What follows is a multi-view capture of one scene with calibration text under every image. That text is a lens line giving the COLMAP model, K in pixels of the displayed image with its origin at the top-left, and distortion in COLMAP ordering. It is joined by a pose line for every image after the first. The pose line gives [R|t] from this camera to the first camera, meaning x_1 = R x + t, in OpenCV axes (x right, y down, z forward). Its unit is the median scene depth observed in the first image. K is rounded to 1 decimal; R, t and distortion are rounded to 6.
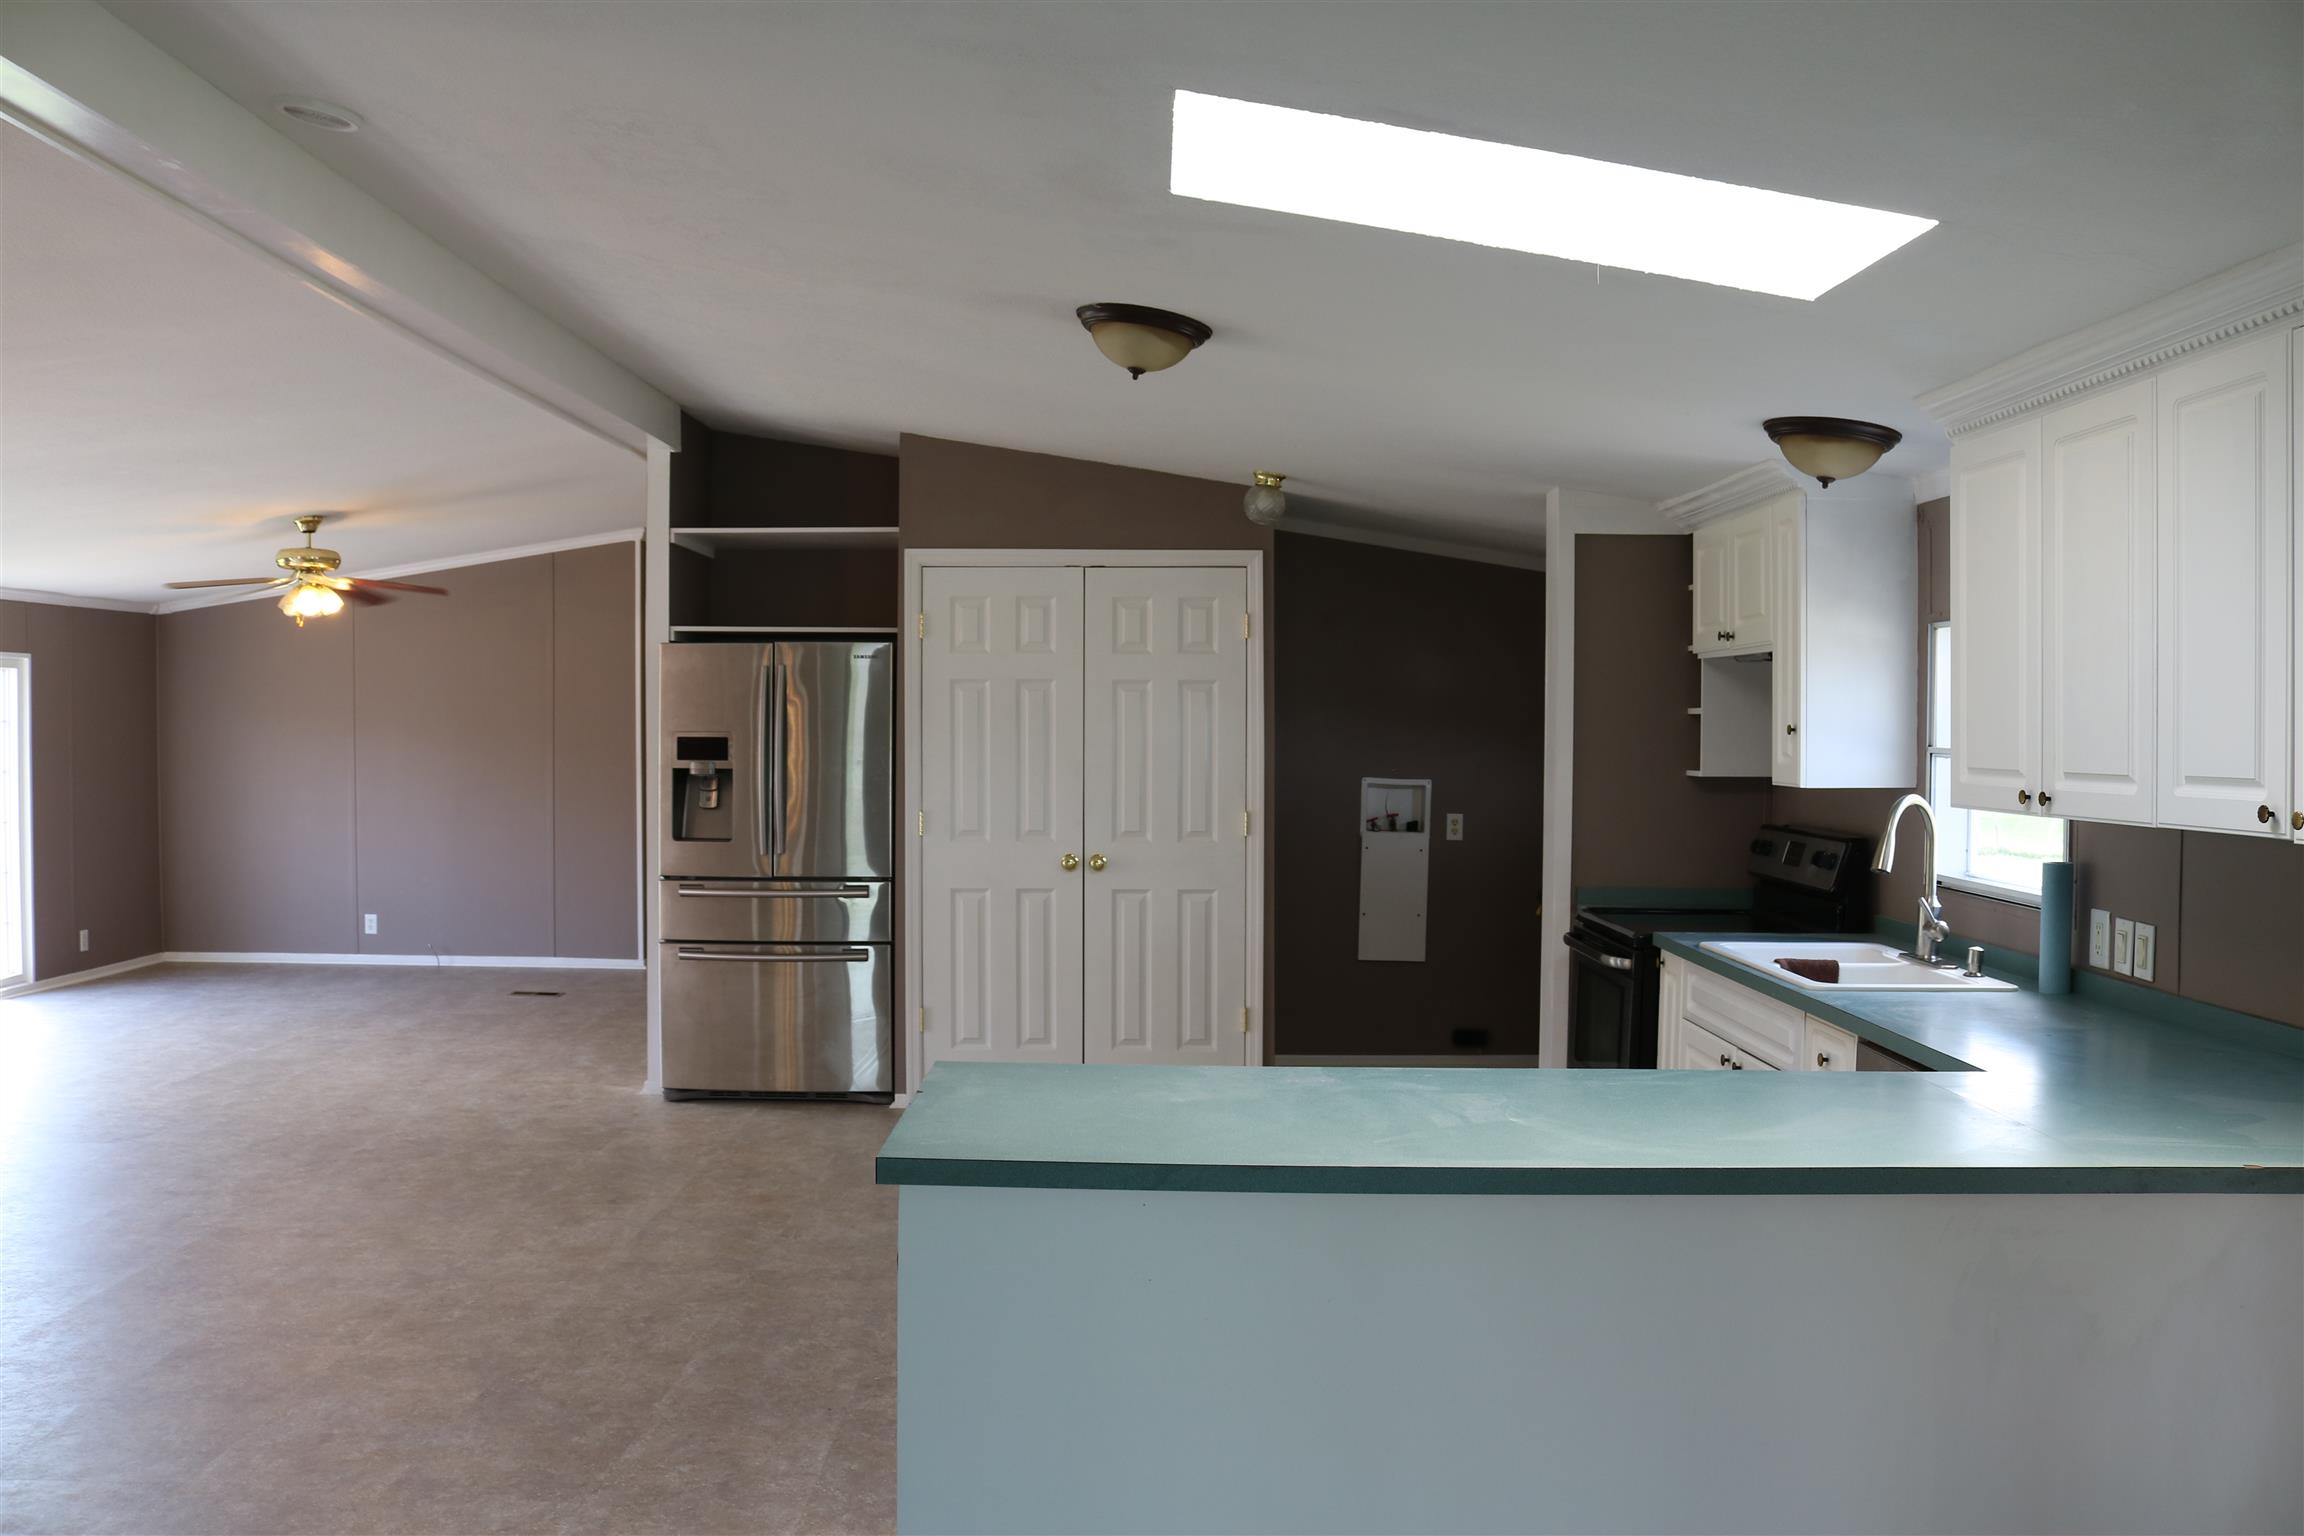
lens RADIAL K [[1989.8, 0, 1150.3], [0, 1989.8, 762.9], [0, 0, 1]] dist [-0.008098, -0.002758]
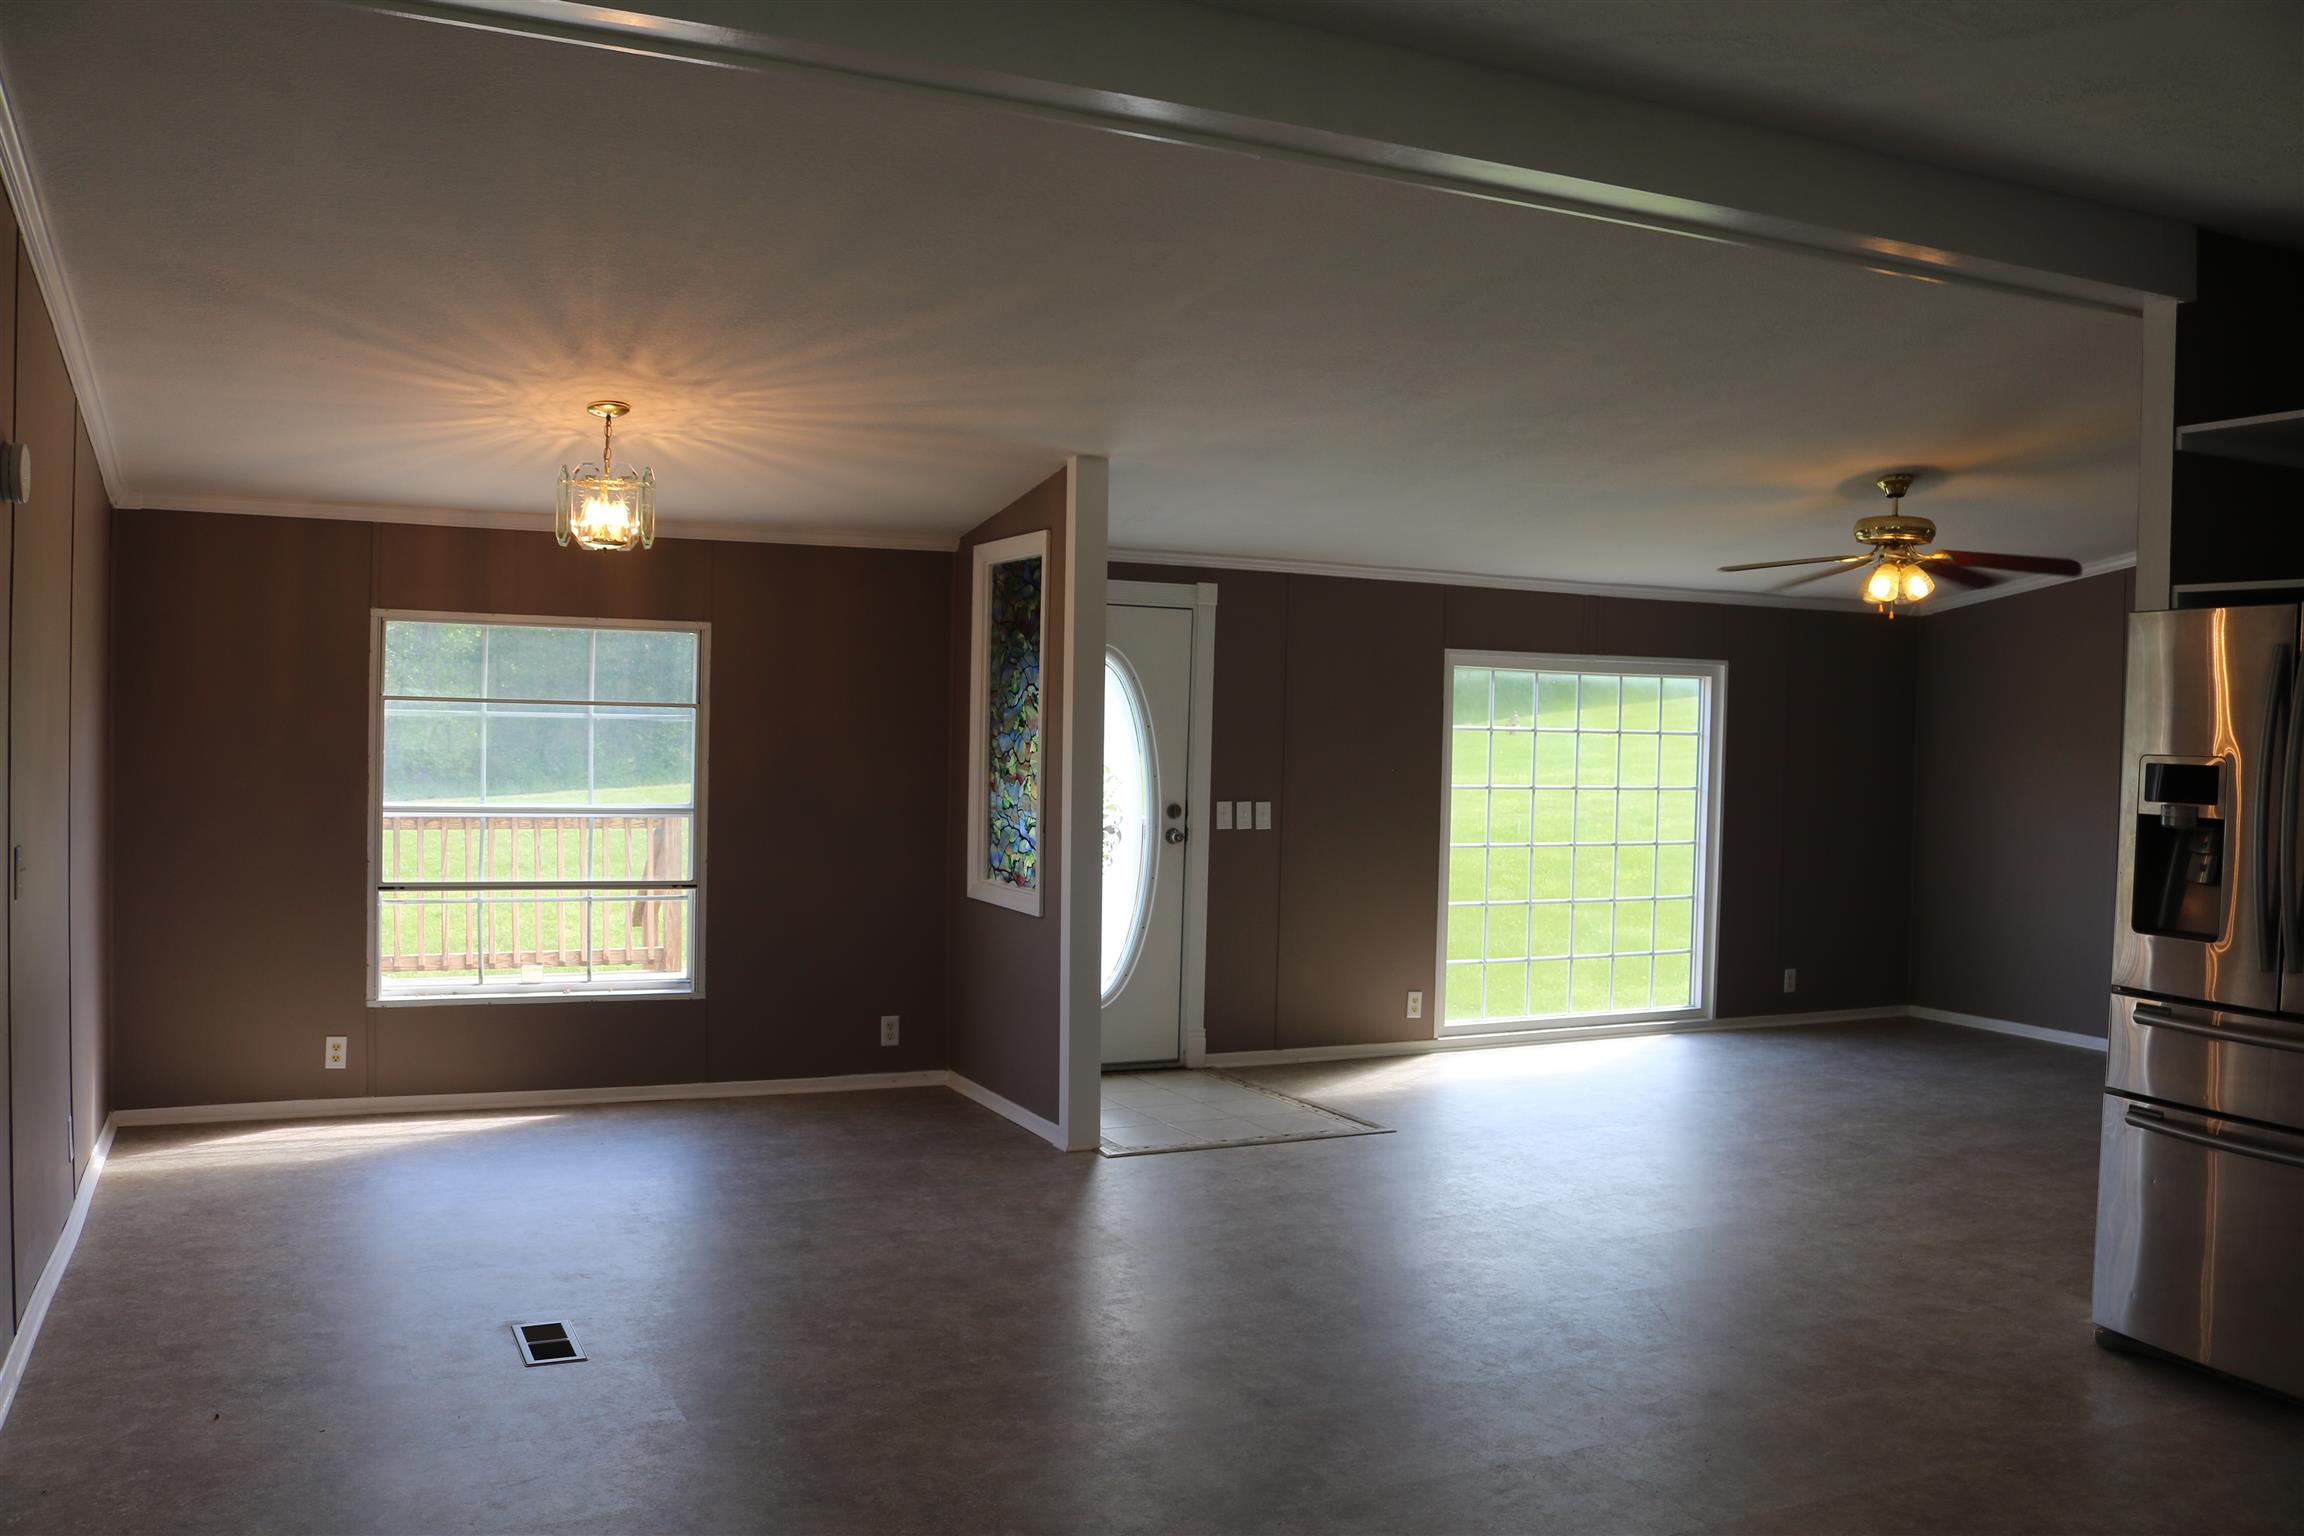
lens RADIAL K [[1989.8, 0, 1154.2], [0, 1989.8, 774.5], [0, 0, 1]] dist [-0.008098, -0.002758]
pose [[0.444114, 0.029545, -0.895483, 0.154156], [-0.038194, 0.999172, 0.014024, -0.005675], [0.895156, 0.027974, 0.444875, 0.390336]]
